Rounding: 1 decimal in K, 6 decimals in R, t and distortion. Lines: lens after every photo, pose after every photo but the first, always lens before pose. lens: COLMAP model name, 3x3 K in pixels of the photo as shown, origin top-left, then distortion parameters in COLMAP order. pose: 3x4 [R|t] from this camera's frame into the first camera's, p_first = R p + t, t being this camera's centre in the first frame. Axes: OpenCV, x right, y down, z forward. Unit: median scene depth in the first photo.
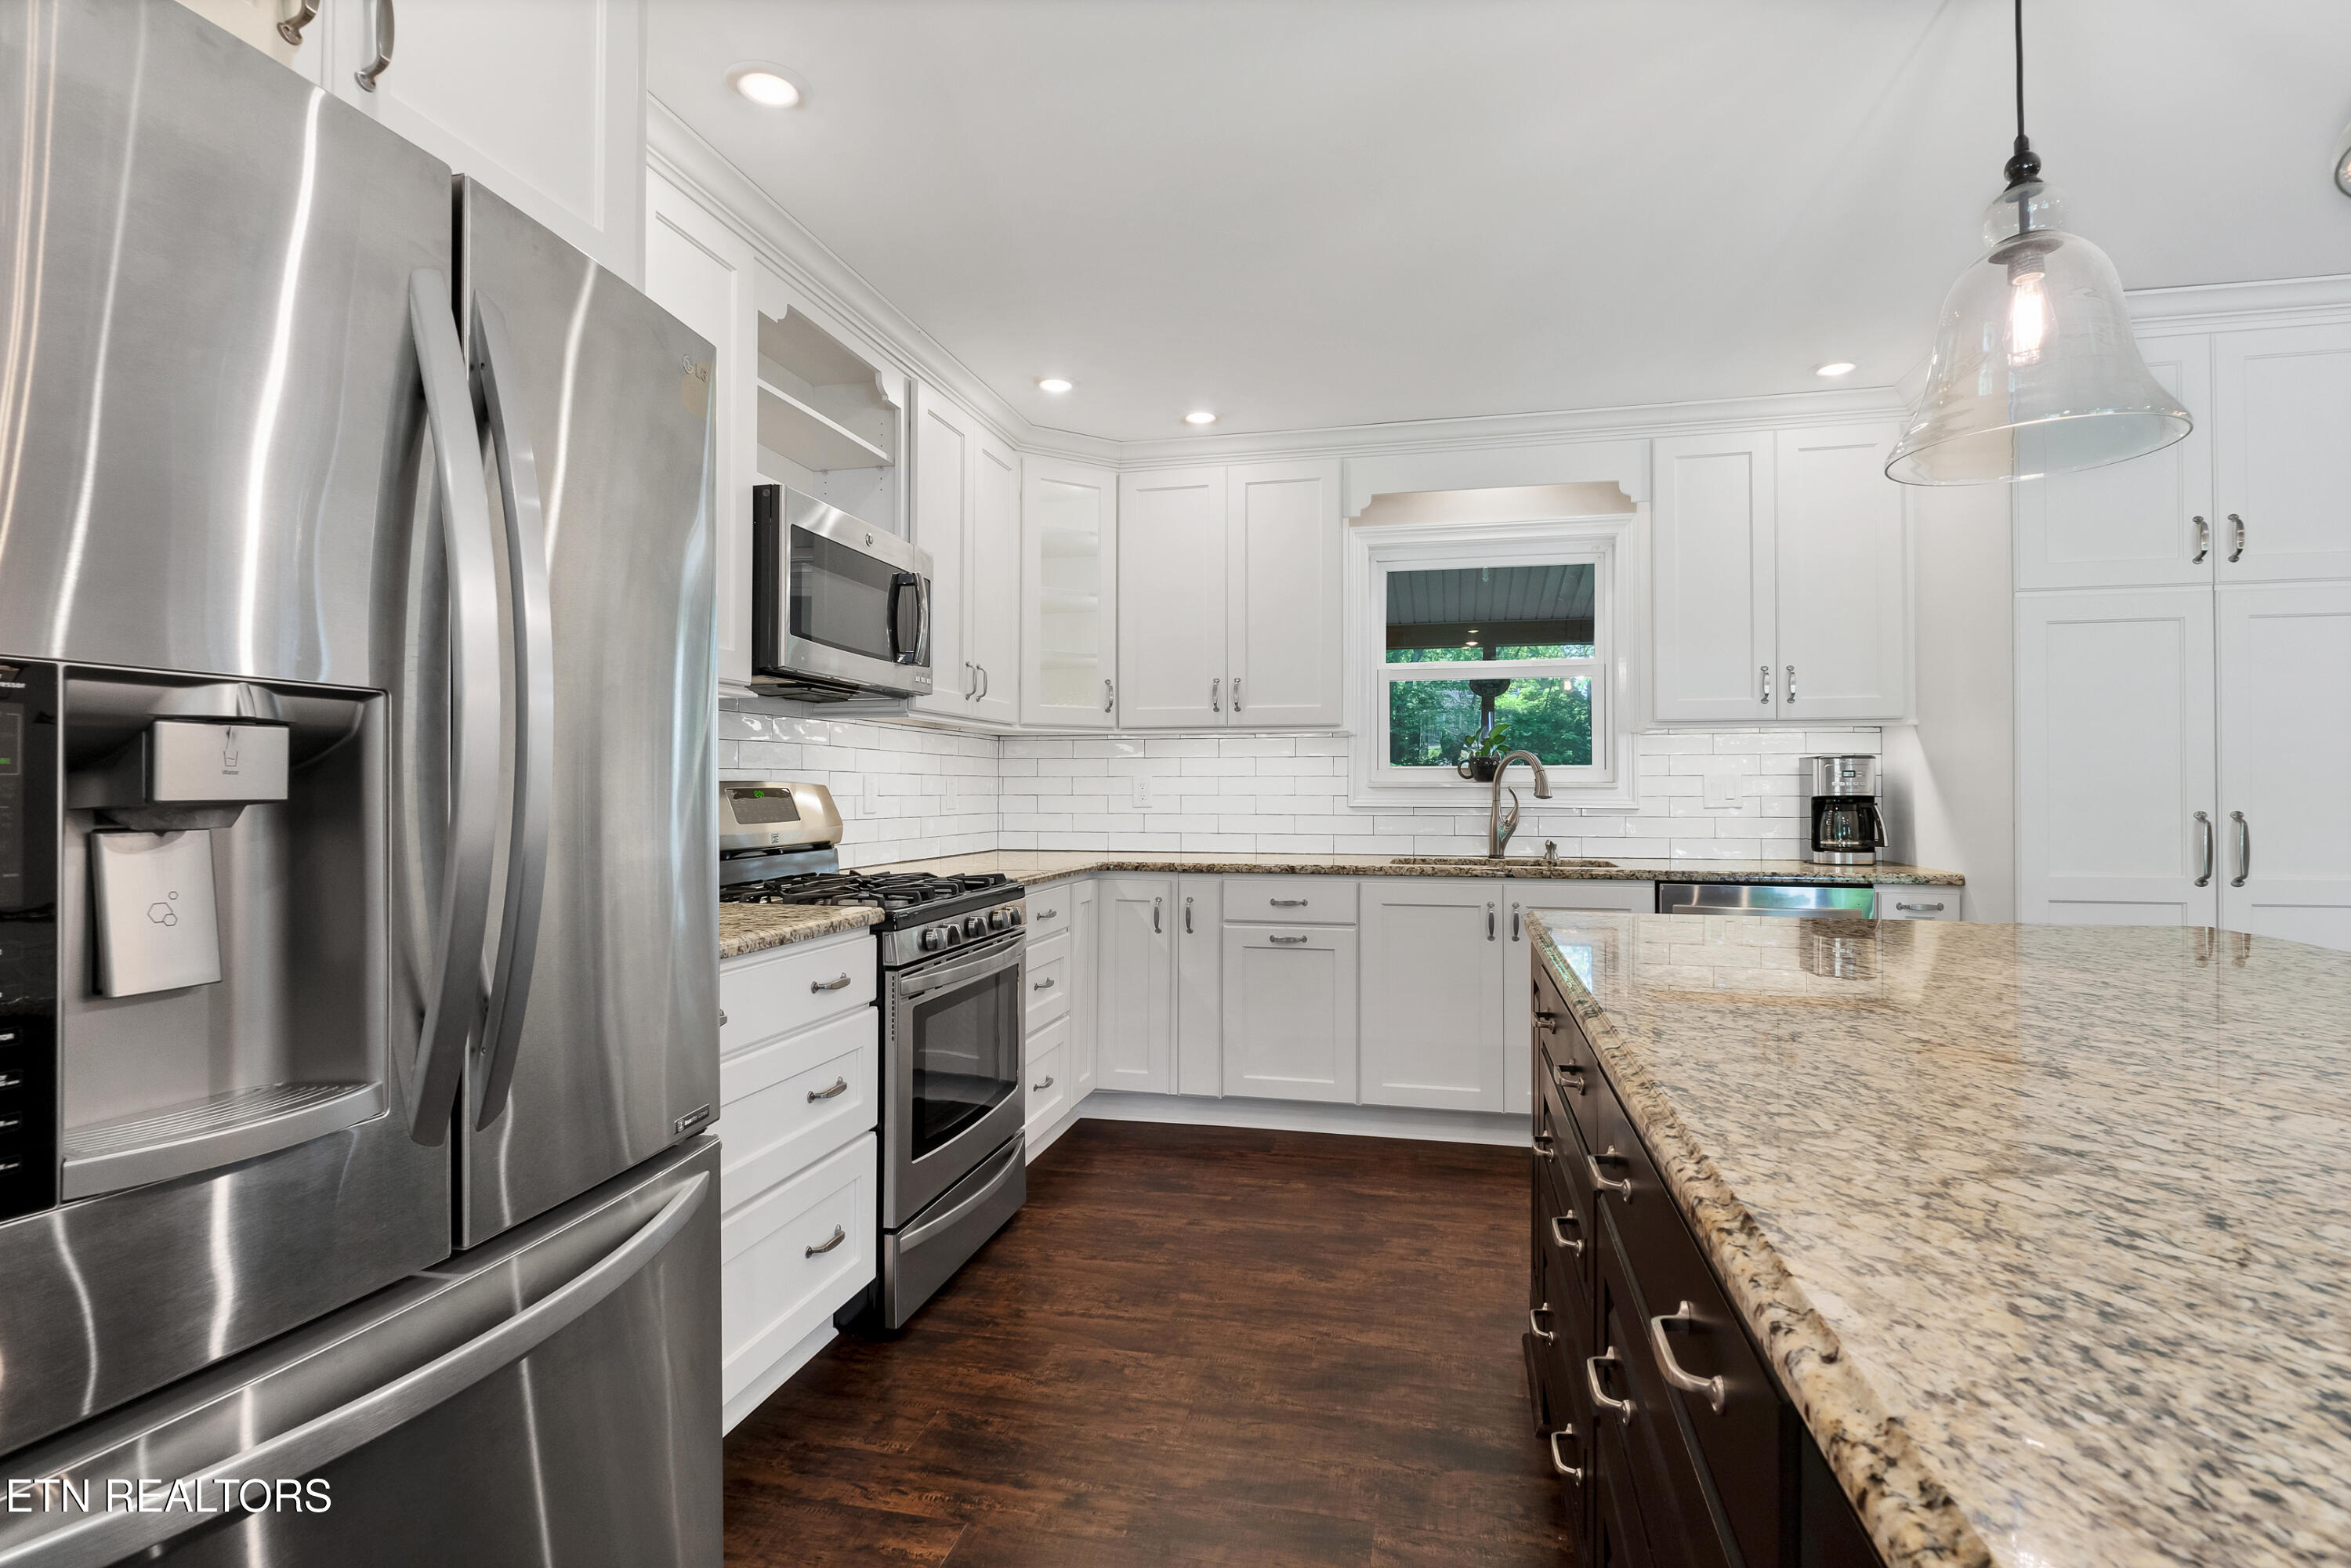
lens RADIAL K [[1139.6, 0, 1170.4], [0, 1139.6, 775.8], [0, 0, 1]] dist [-0.015591, 0.000767]
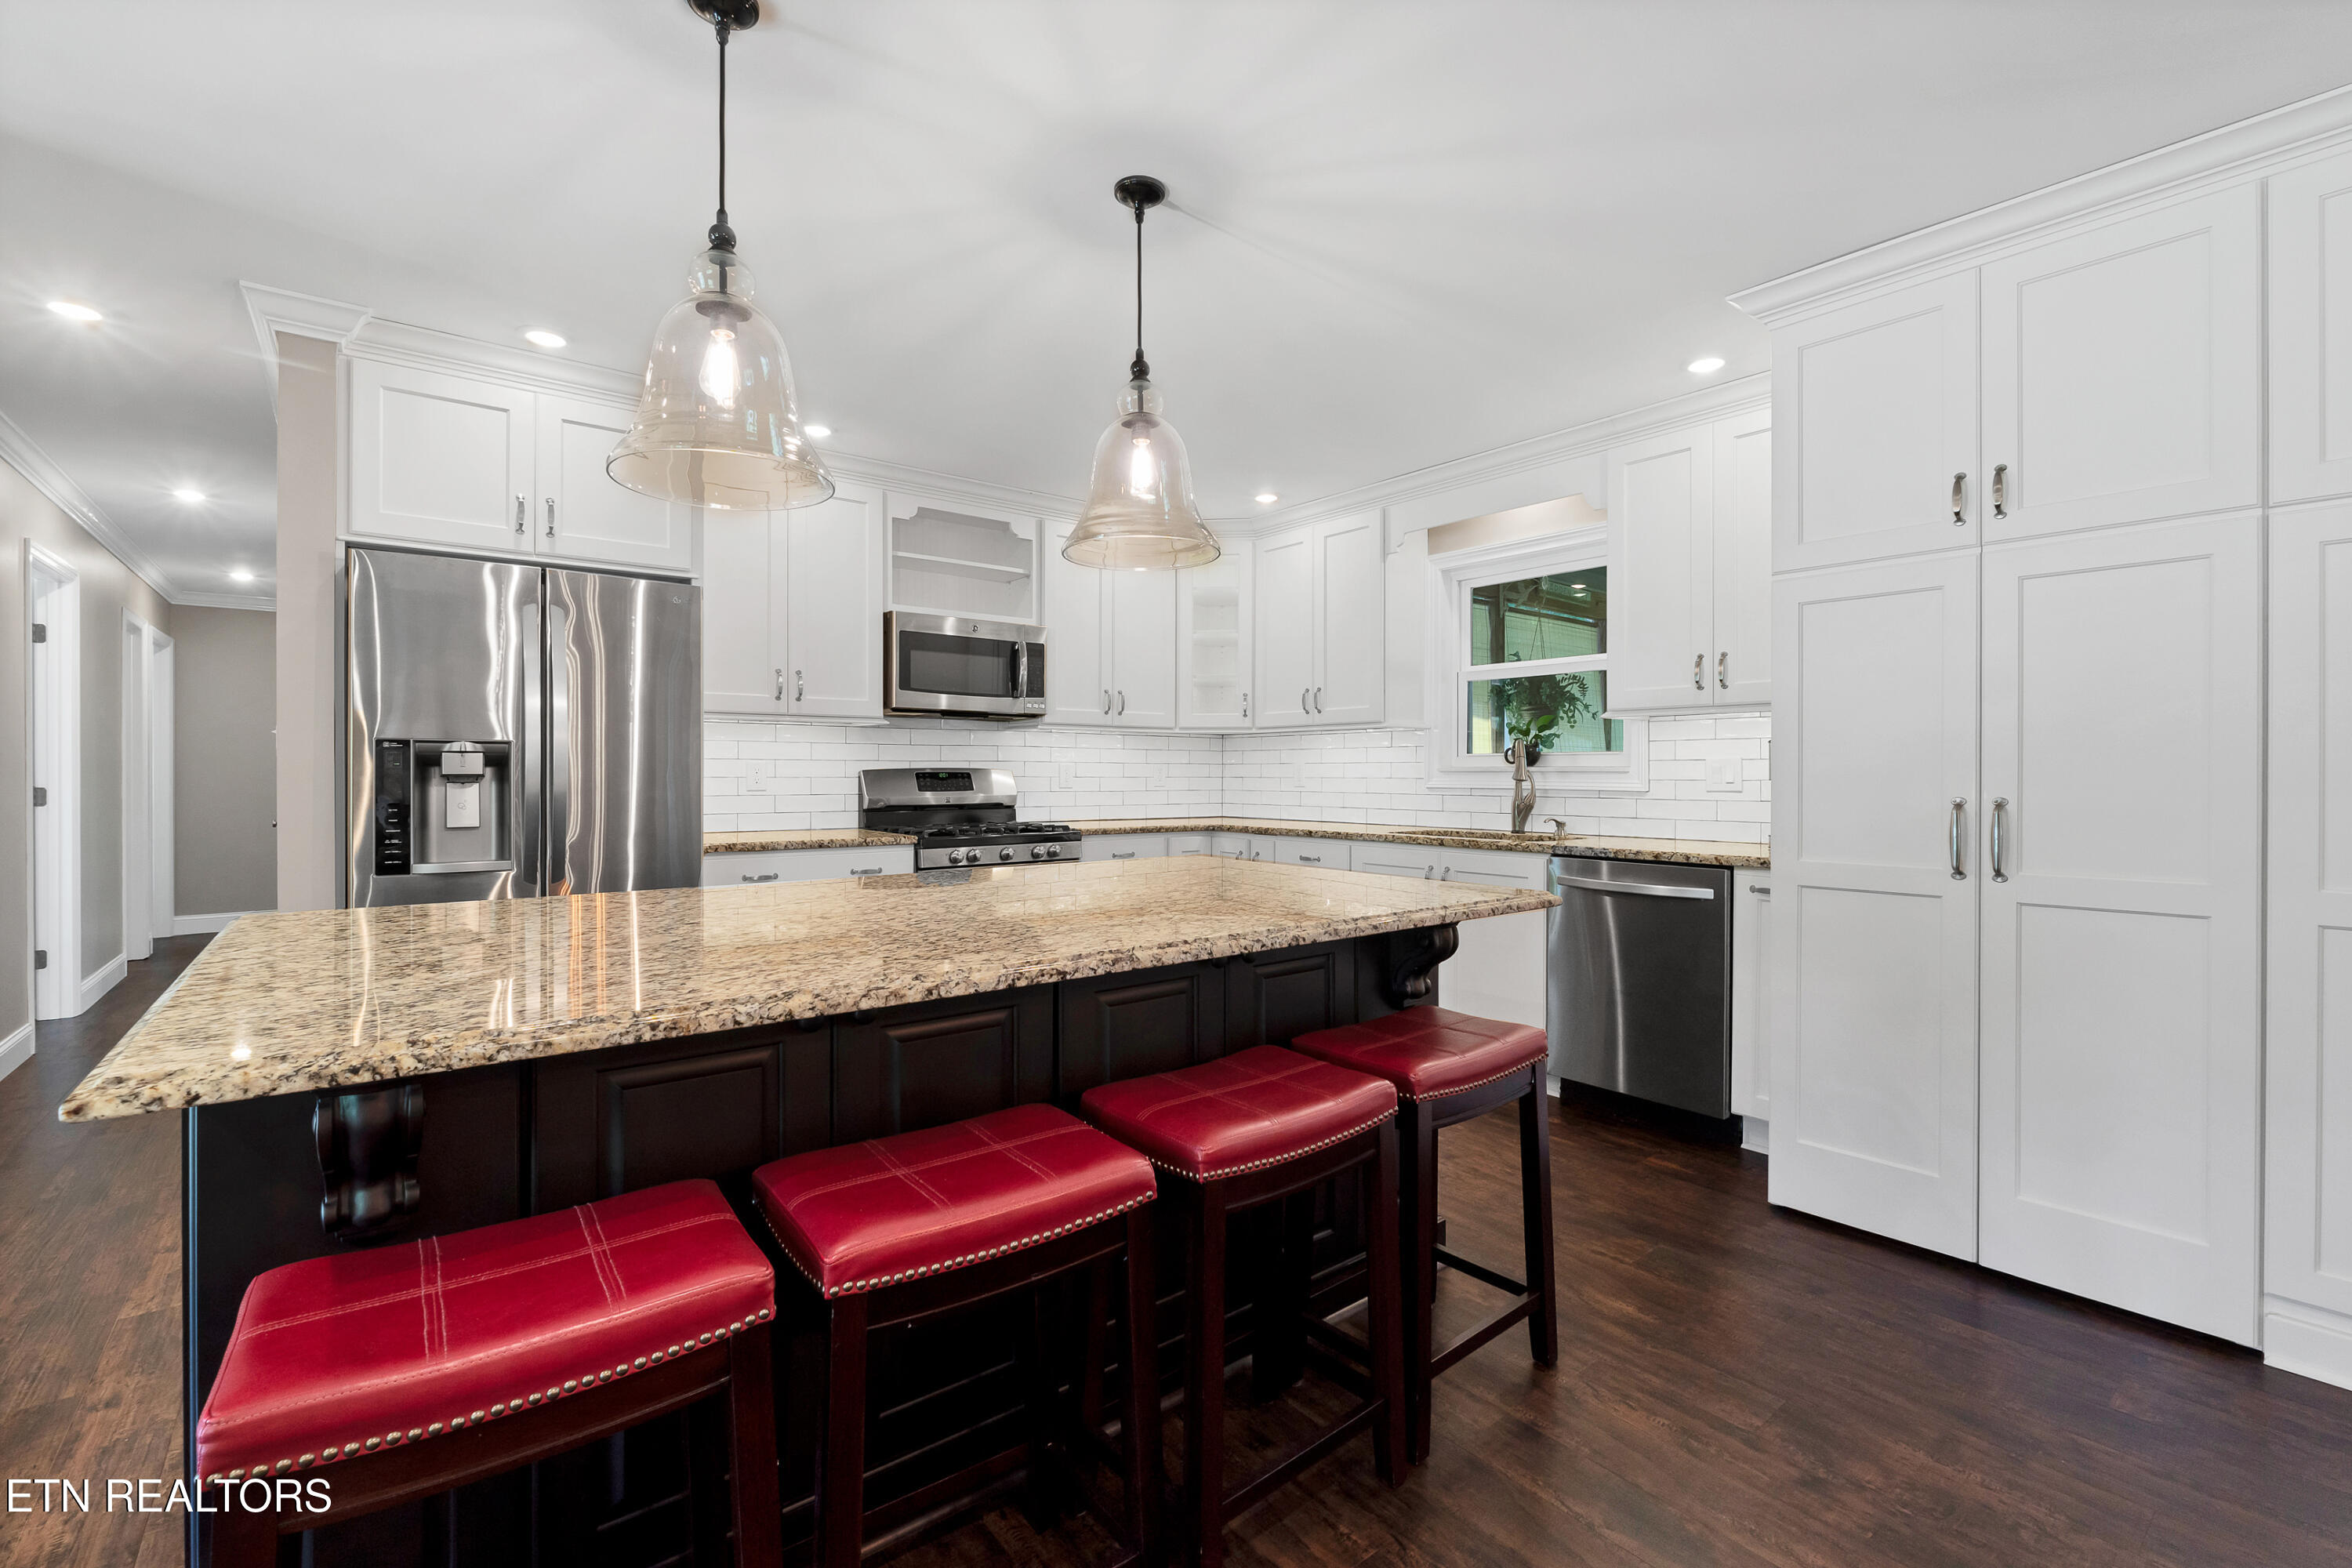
lens RADIAL K [[1009.6, 0, 1139.6], [0, 1009.6, 777.7], [0, 0, 1]] dist [0.000064, -0.000582]
pose [[0.783699, 0.003350, -0.621132, 0.657172], [0.006066, 0.999897, 0.013046, 0.001008], [0.621111, -0.013991, 0.783598, -0.039128]]
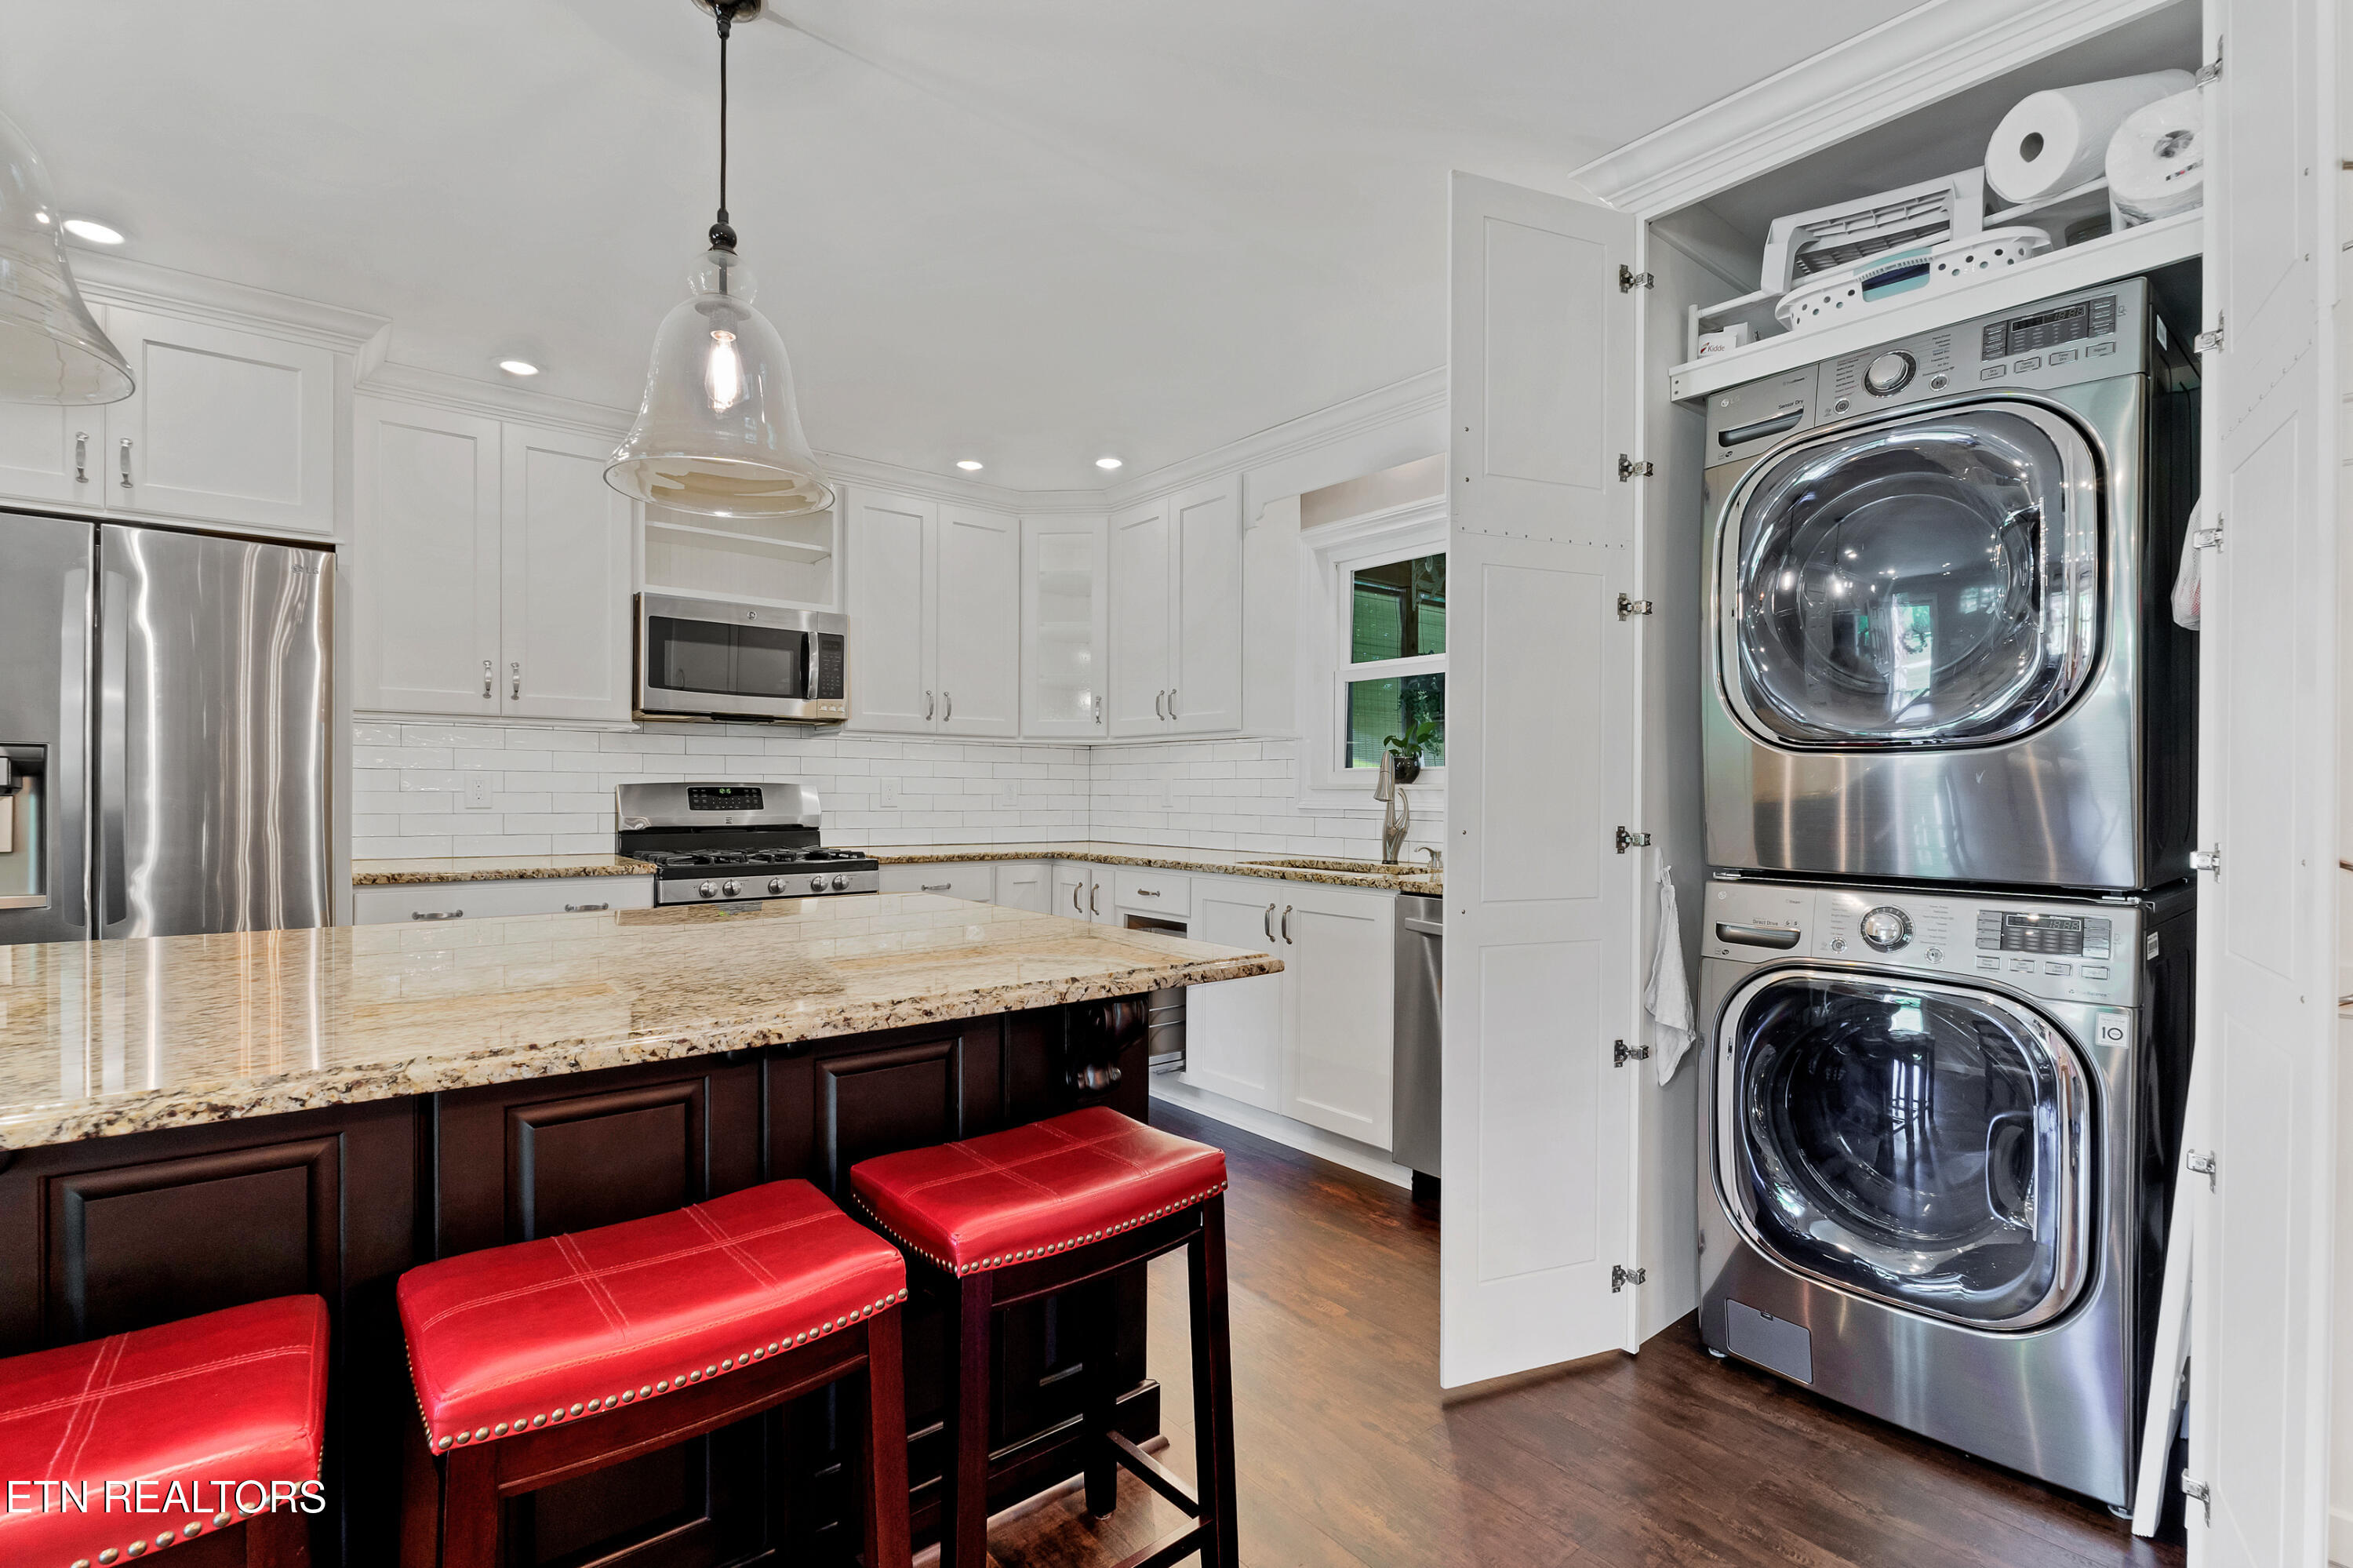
lens RADIAL K [[1075.1, 0, 1123.0], [0, 1075.1, 805.2], [0, 0, 1]] dist [-0.007438, -0.000583]
pose [[0.783980, 0.013212, -0.620645, 0.710385], [0.000450, 0.999761, 0.021851, 0.003533], [0.620785, -0.017410, 0.783787, 0.161099]]
